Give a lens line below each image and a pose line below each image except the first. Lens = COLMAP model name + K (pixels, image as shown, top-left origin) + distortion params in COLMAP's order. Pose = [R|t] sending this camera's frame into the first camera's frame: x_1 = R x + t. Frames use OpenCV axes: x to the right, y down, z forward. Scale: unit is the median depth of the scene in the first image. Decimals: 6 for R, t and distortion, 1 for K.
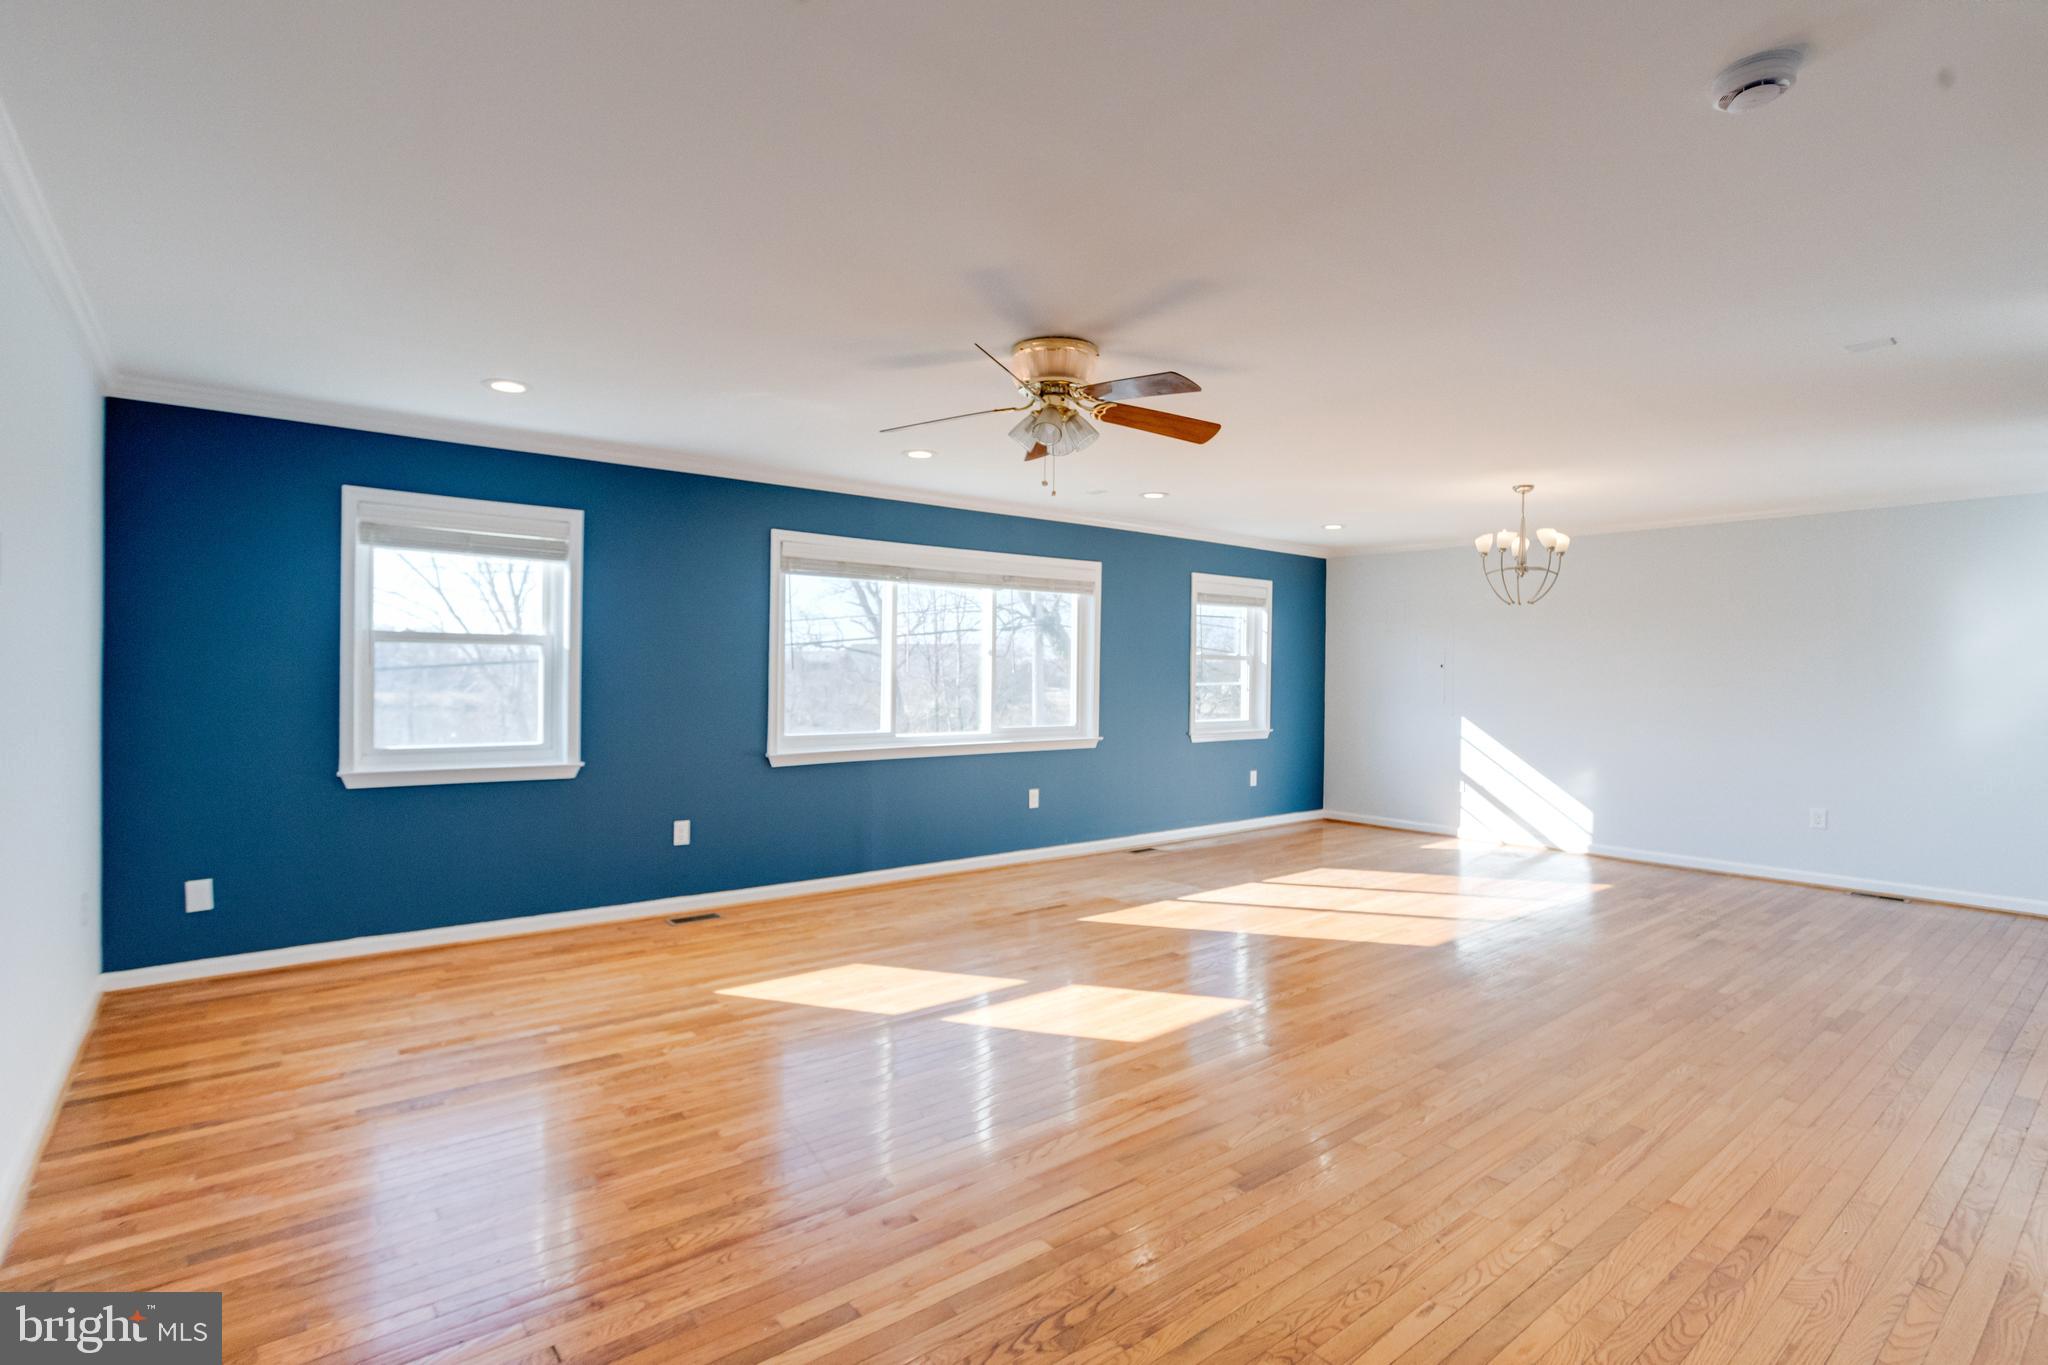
lens RADIAL K [[991.3, 0, 1004.2], [0, 991.3, 678.7], [0, 0, 1]] dist [-0.050805, 0.029039]
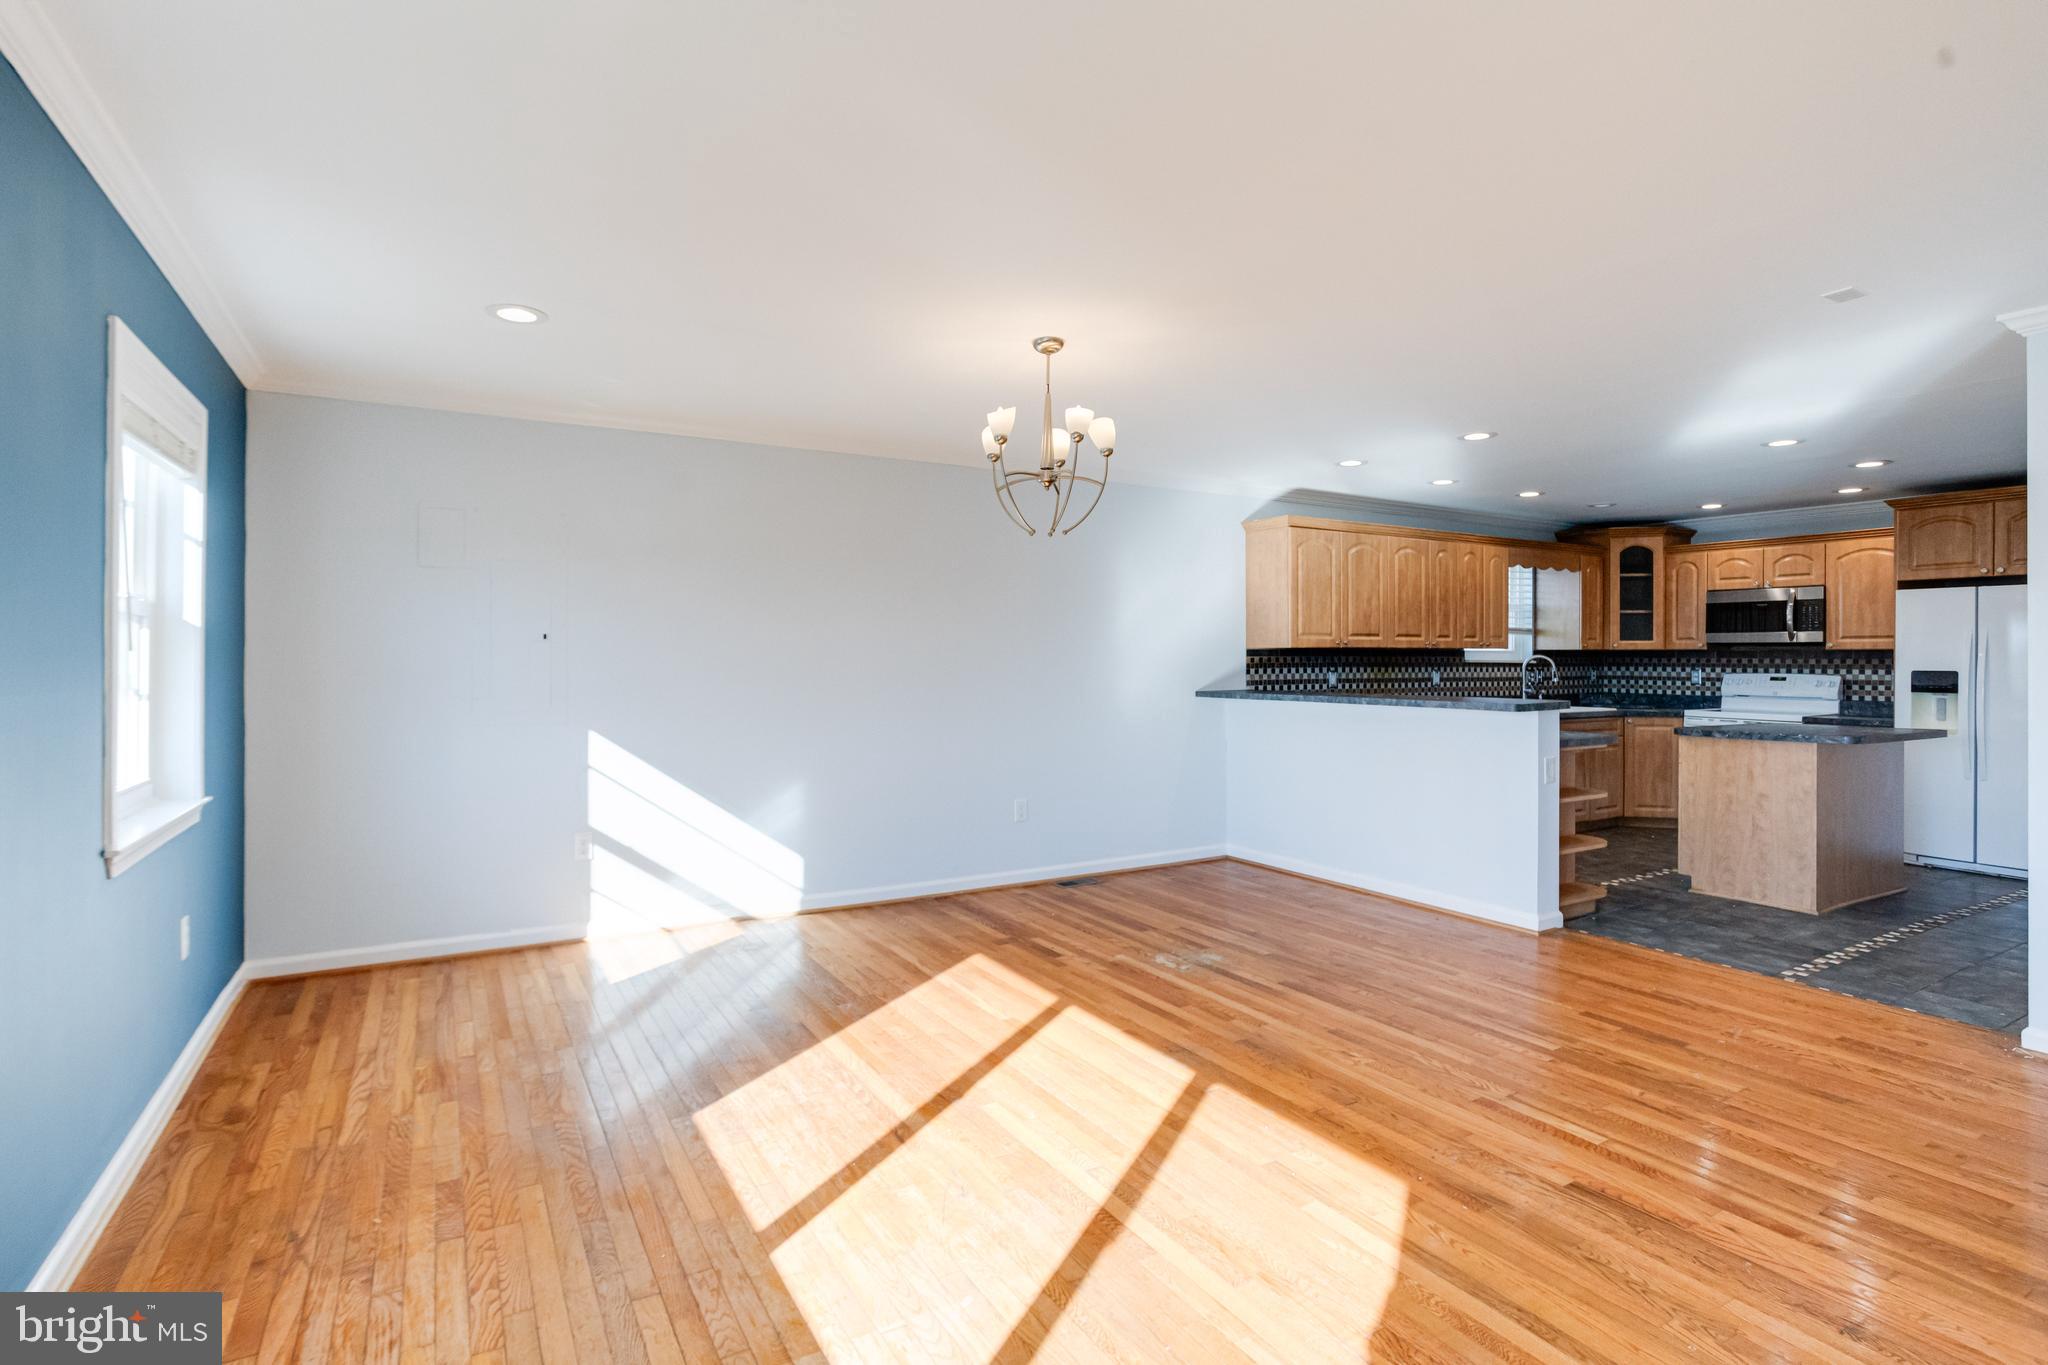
lens RADIAL K [[1002.8, 0, 1006.2], [0, 1002.8, 658.6], [0, 0, 1]] dist [-0.042568, 0.024562]
pose [[0.147476, -0.008346, 0.989030, -0.072972], [0.006830, 0.999949, 0.007420, -0.003544], [-0.989042, 0.005661, 0.147526, 0.759076]]
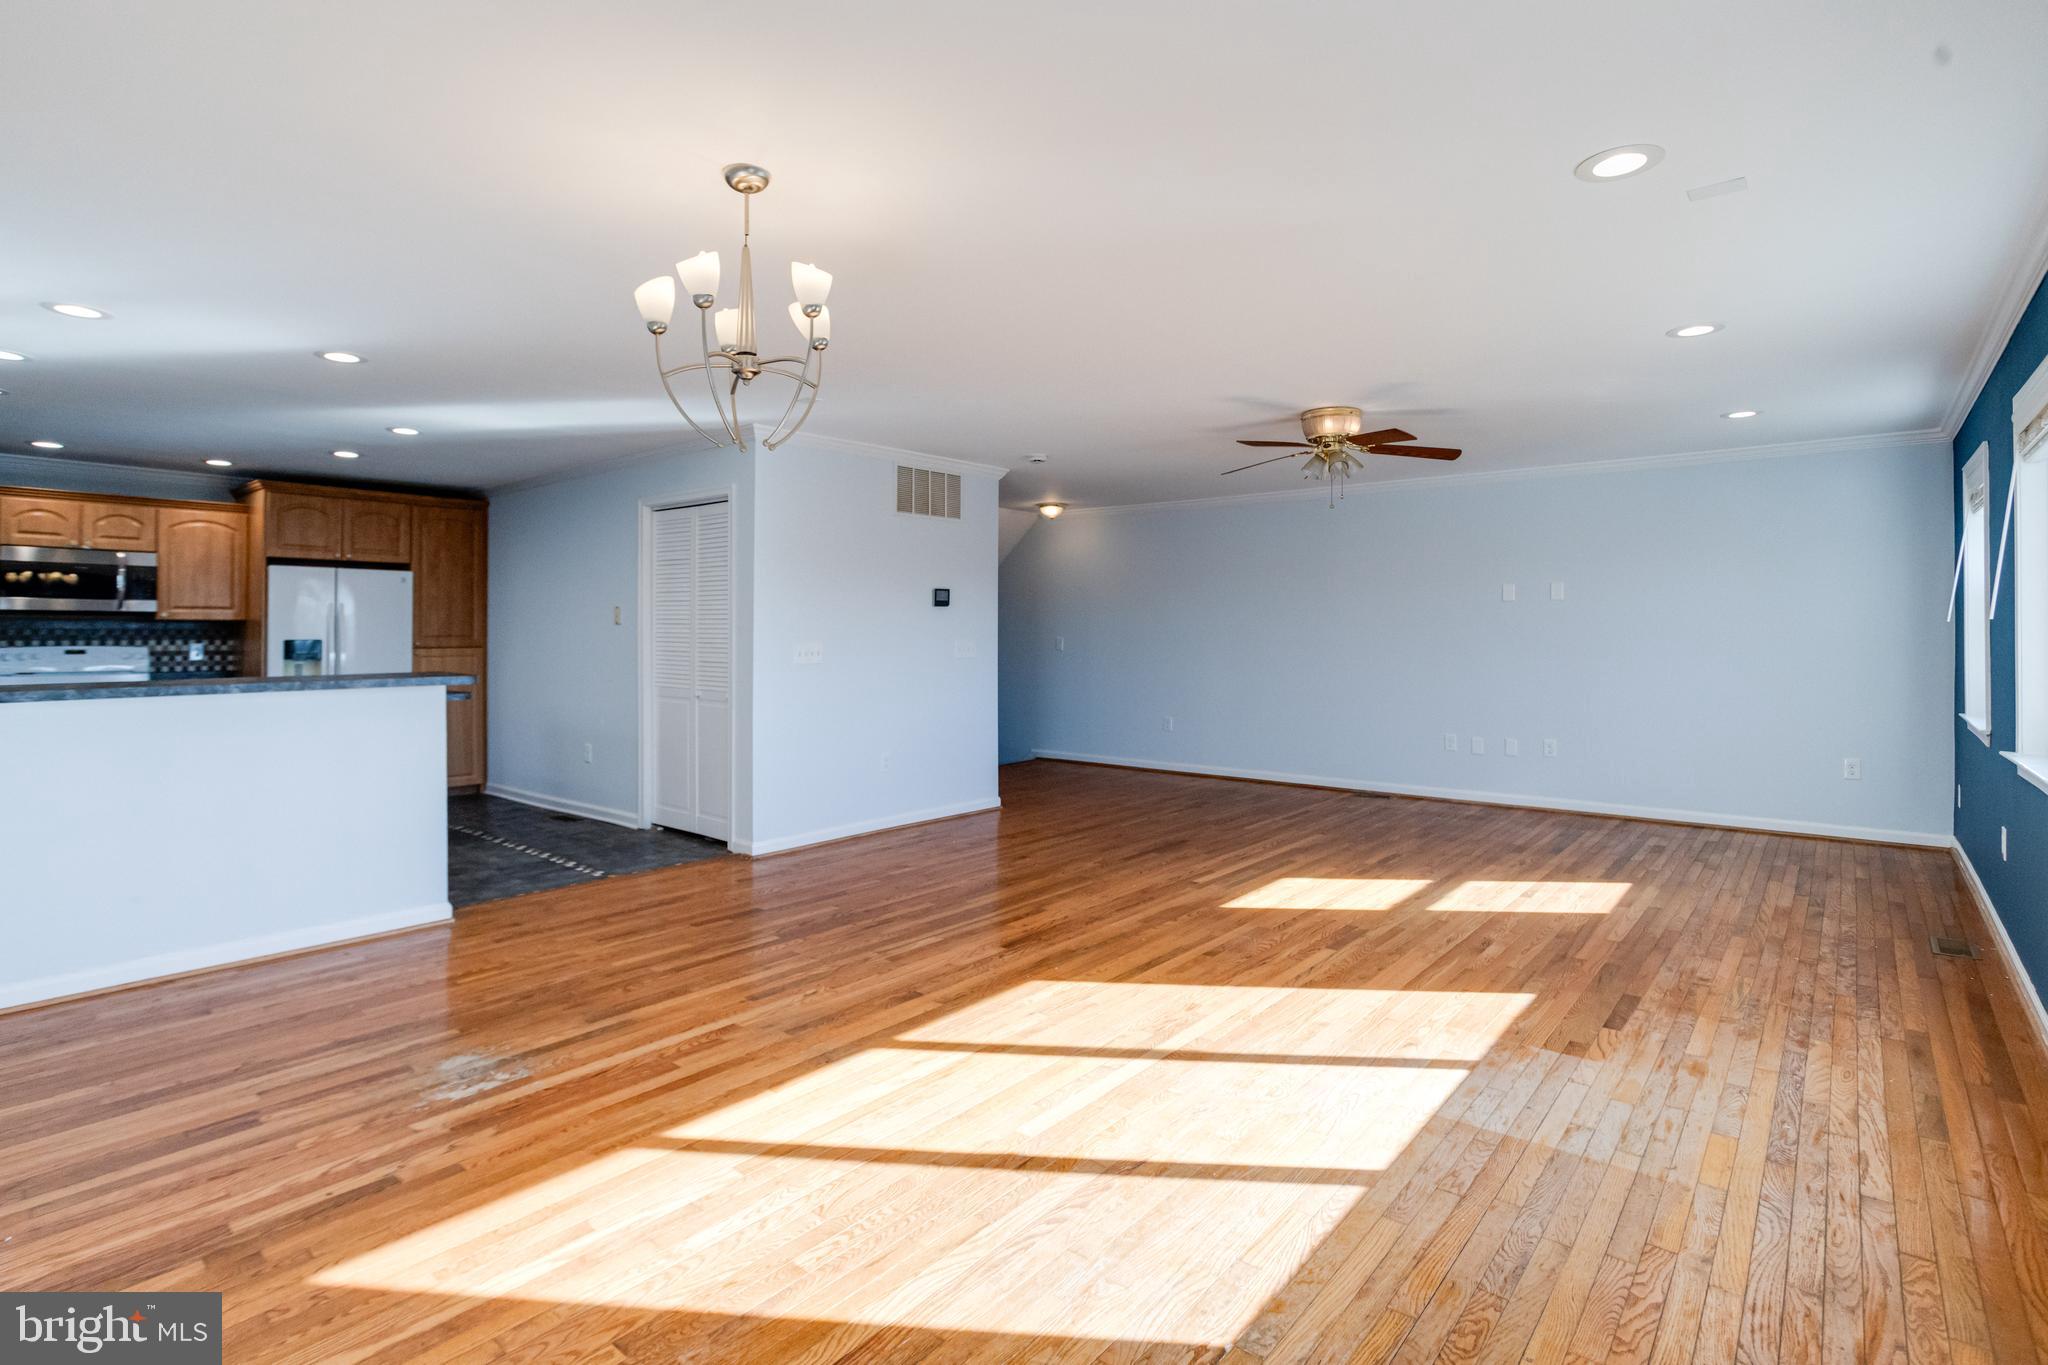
lens RADIAL K [[1001.4, 0, 1012.7], [0, 1001.4, 625.7], [0, 0, 1]] dist [-0.047531, 0.023600]
pose [[-0.980490, -0.006812, -0.196453, 0.404569], [-0.006855, 0.999976, -0.000462, 0.000935], [0.196451, 0.000894, -0.980513, 1.175401]]
